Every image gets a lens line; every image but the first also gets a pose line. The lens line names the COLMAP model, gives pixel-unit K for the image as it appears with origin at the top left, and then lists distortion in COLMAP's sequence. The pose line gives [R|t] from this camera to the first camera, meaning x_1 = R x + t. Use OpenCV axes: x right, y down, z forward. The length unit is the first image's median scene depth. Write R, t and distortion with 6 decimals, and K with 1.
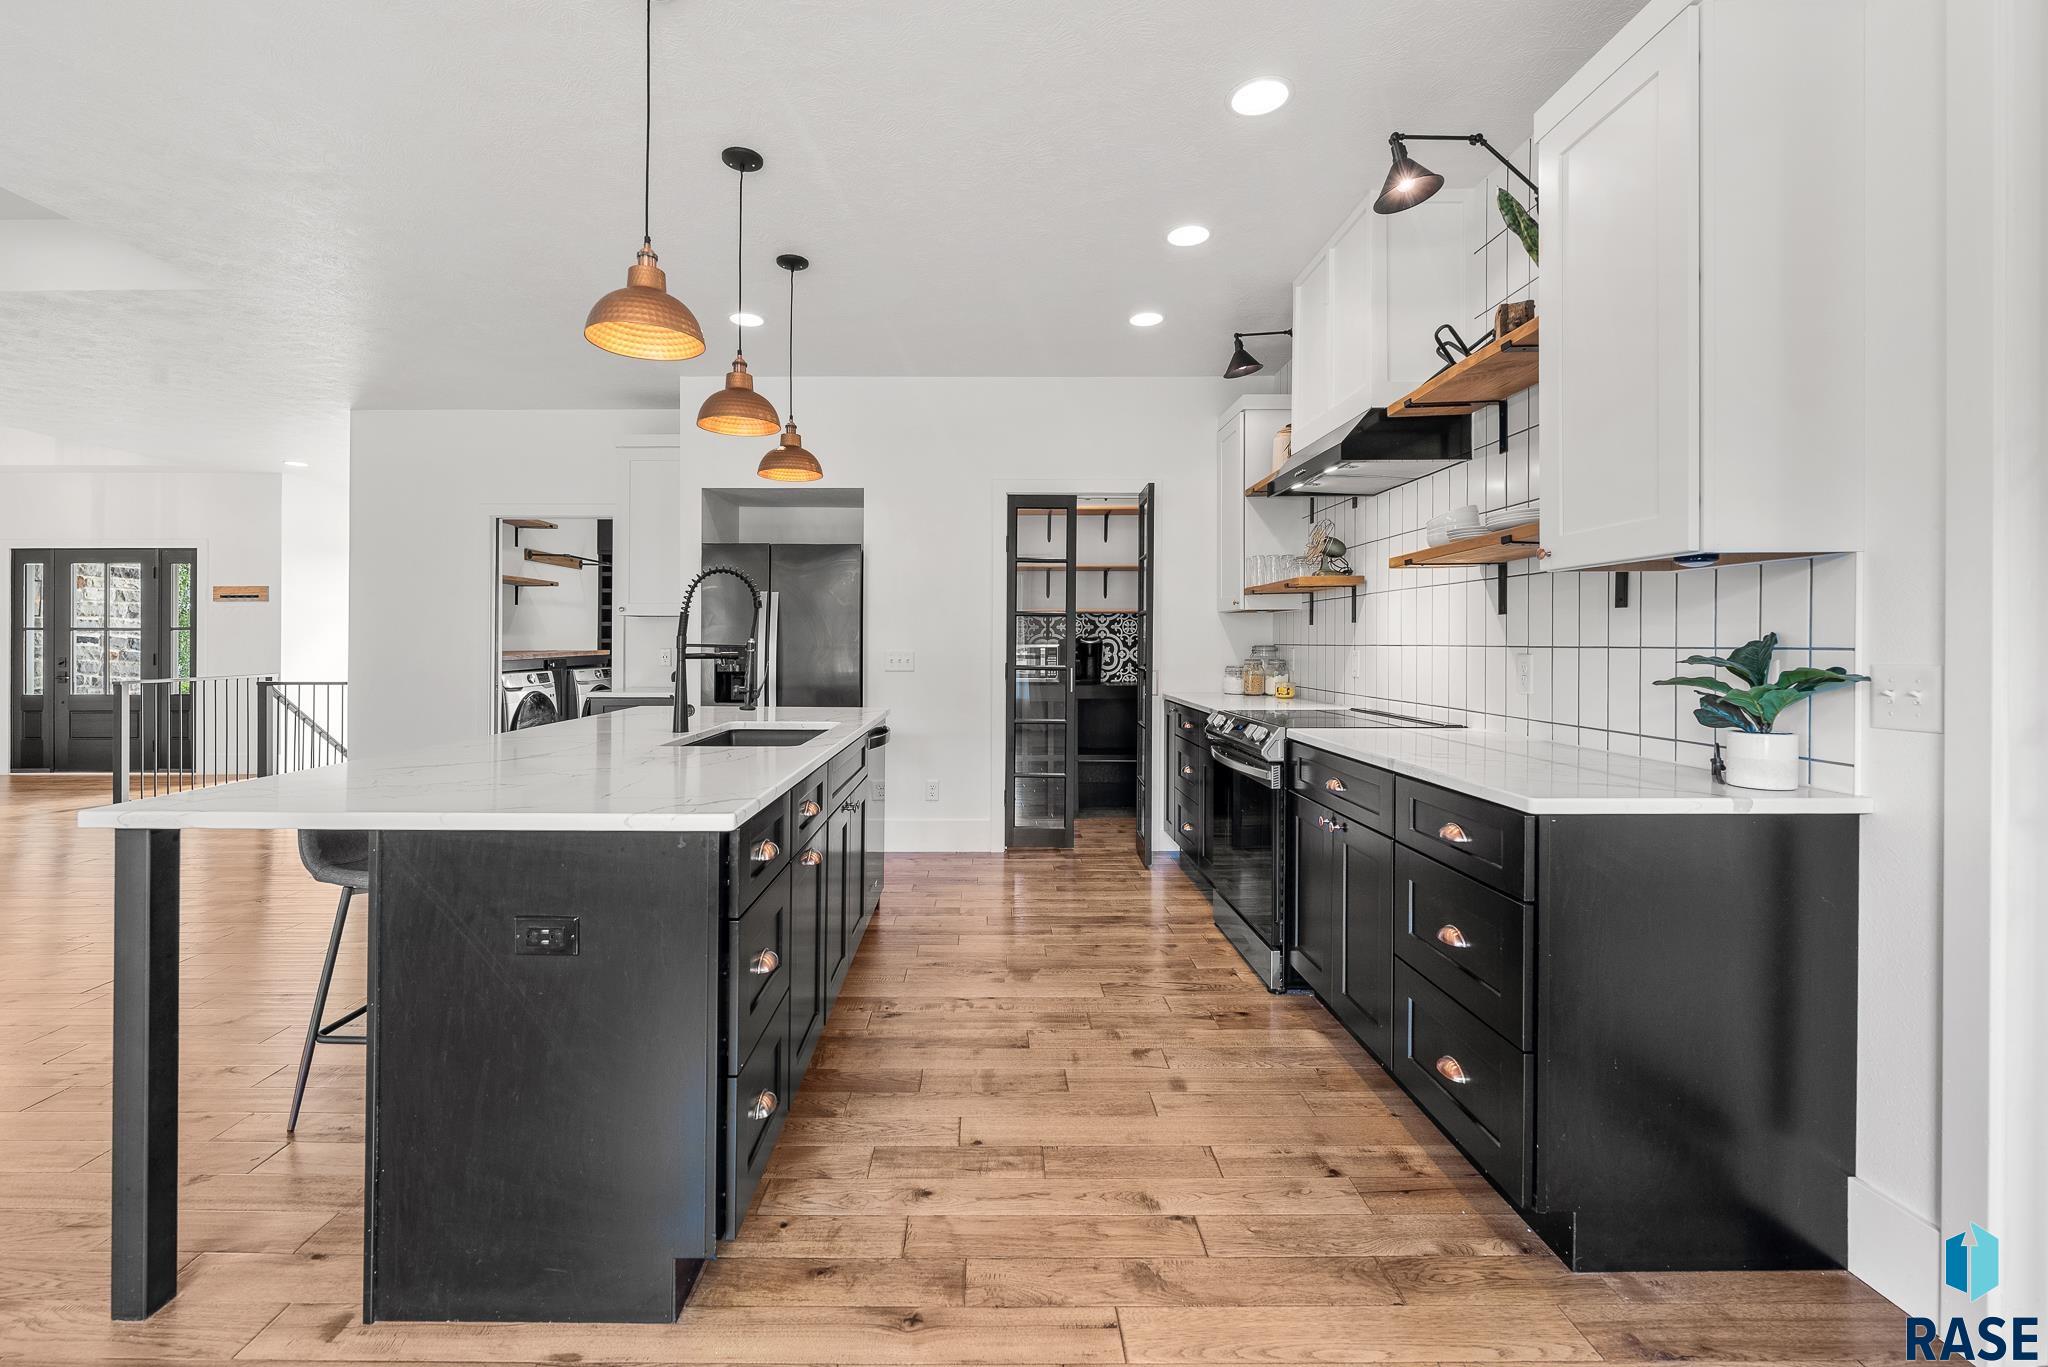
lens RADIAL K [[866.9, 0, 985.0], [0, 866.9, 641.9], [0, 0, 1]] dist [0.000348, 0.000020]
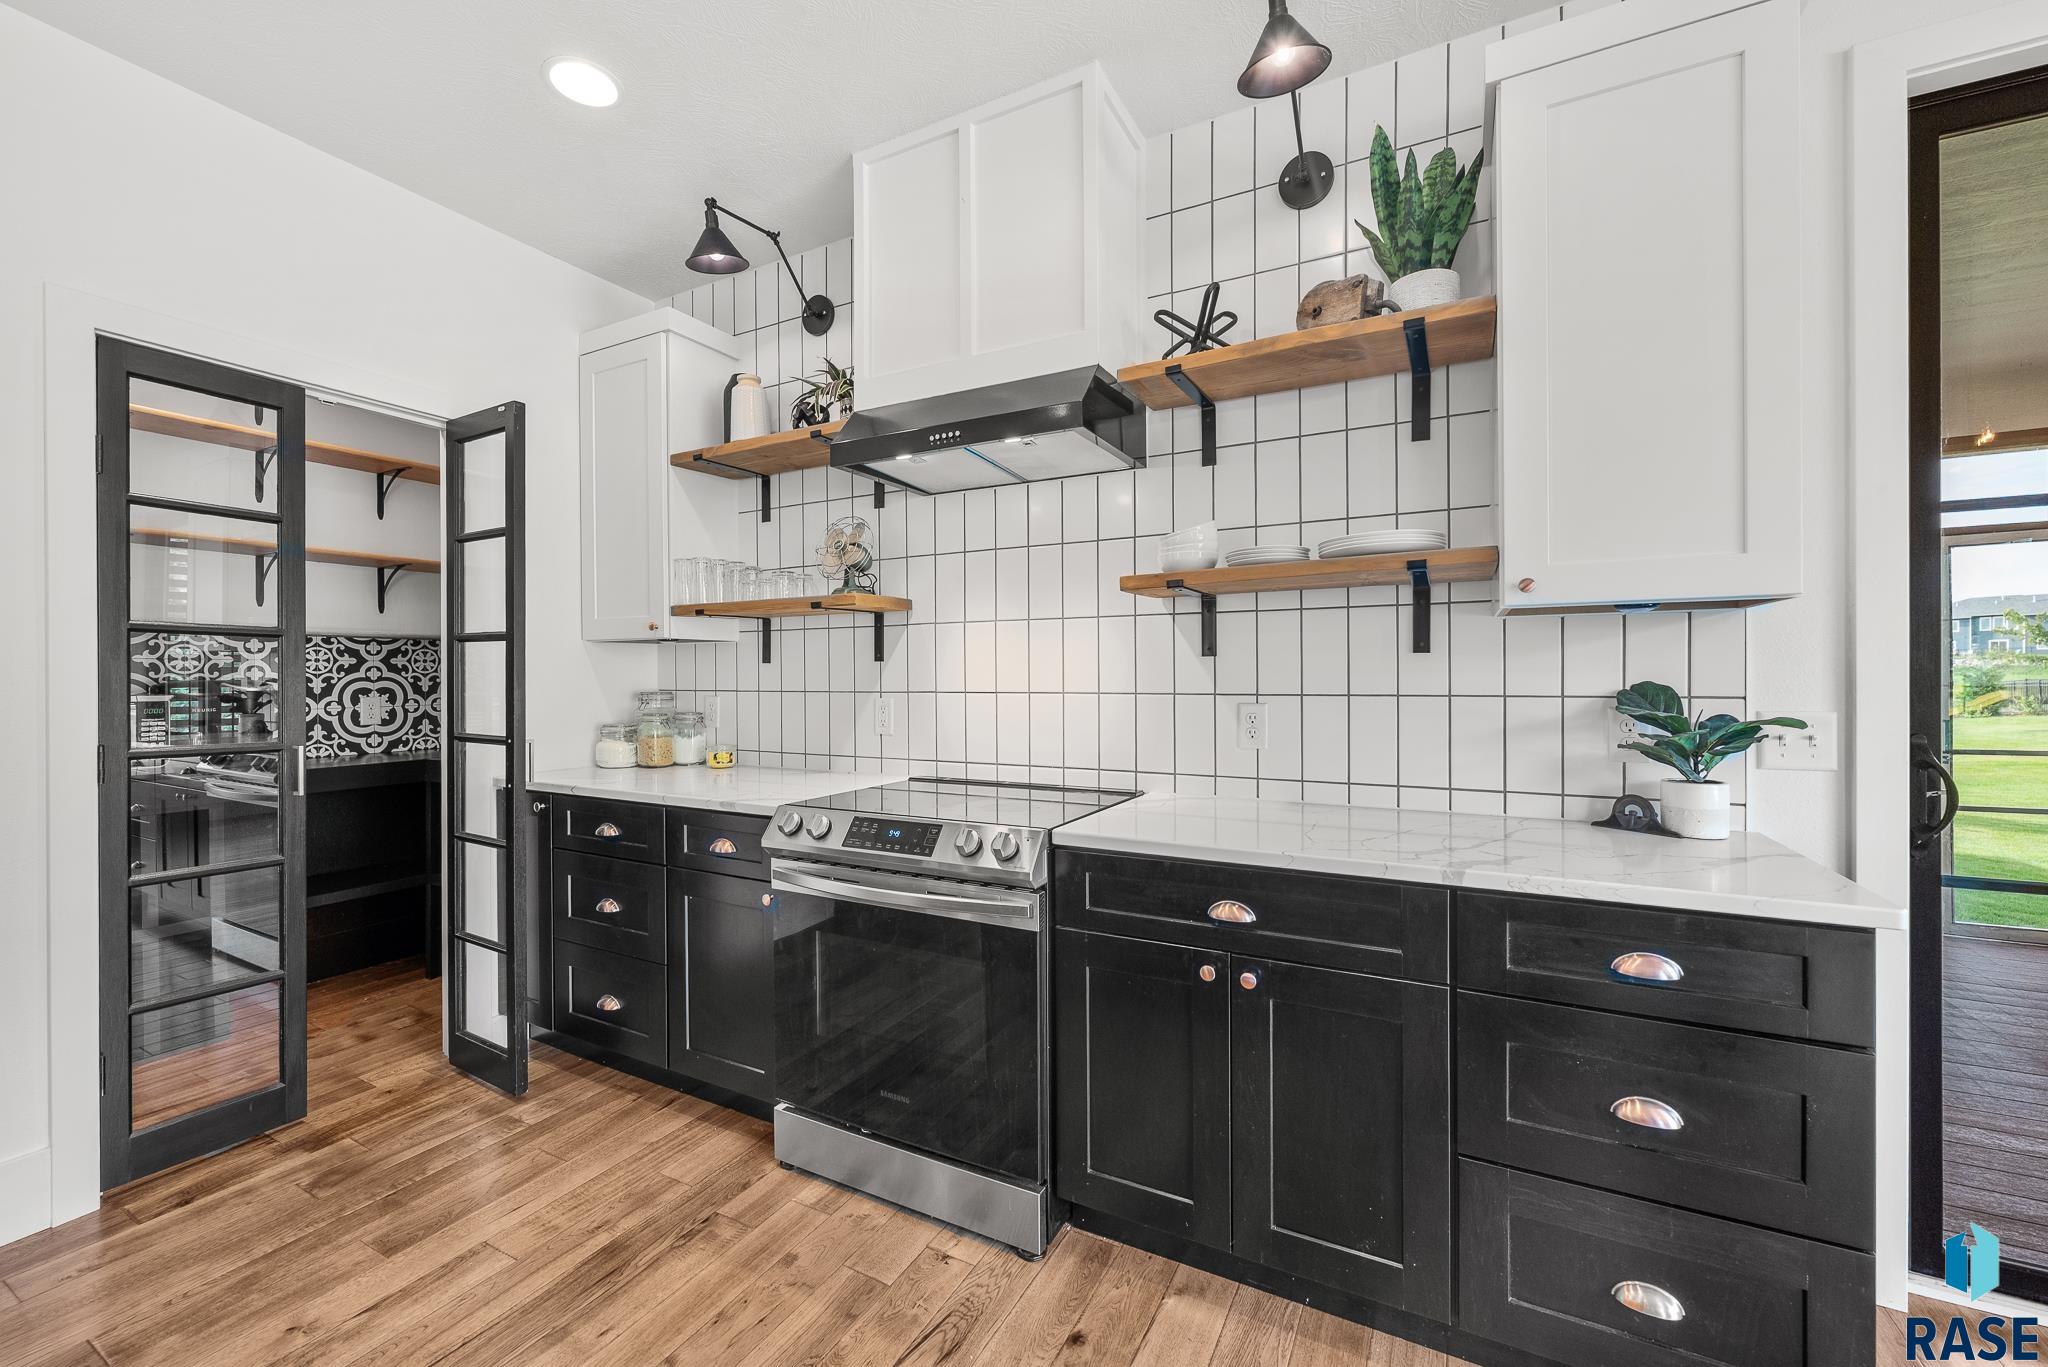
lens RADIAL K [[825.2, 0, 1020.8], [0, 825.2, 683.0], [0, 0, 1]] dist [-0.001404, -0.000167]
pose [[0.474669, -0.005195, 0.880149, -0.141550], [0.002991, 0.999986, 0.004289, -0.006387], [-0.880159, 0.000597, 0.474678, 0.550515]]
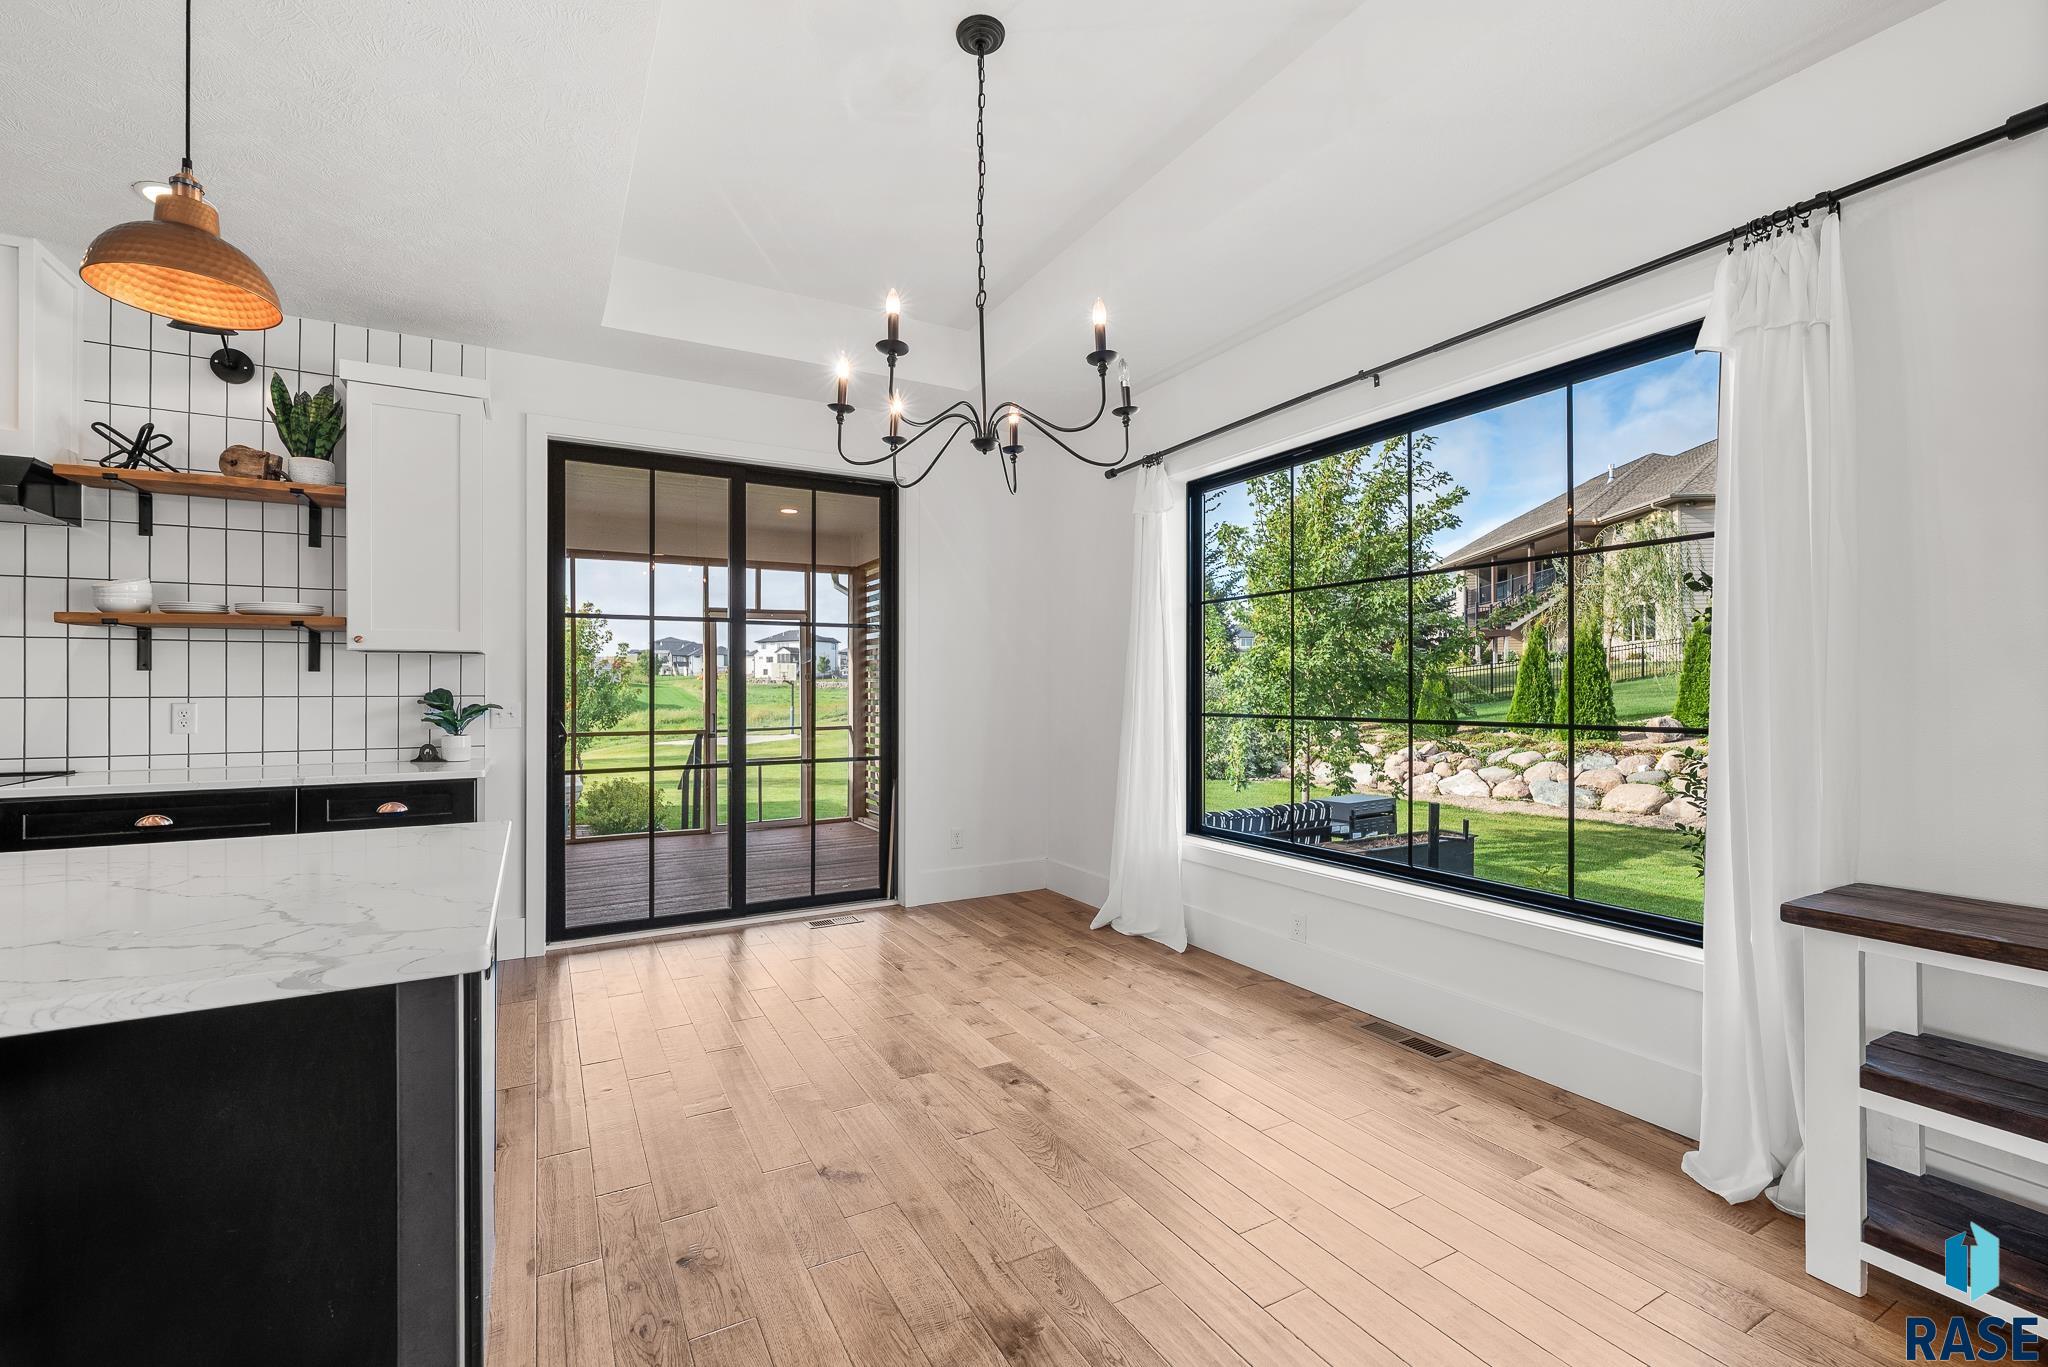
lens RADIAL K [[847.3, 0, 983.3], [0, 847.3, 683.8], [0, 0, 1]] dist [-0.000425, -0.000225]
pose [[-0.471761, 0.008763, 0.881683, -0.693219], [0.002921, 0.999961, -0.008375, 0.000451], [-0.881722, -0.001376, -0.471768, 0.374473]]
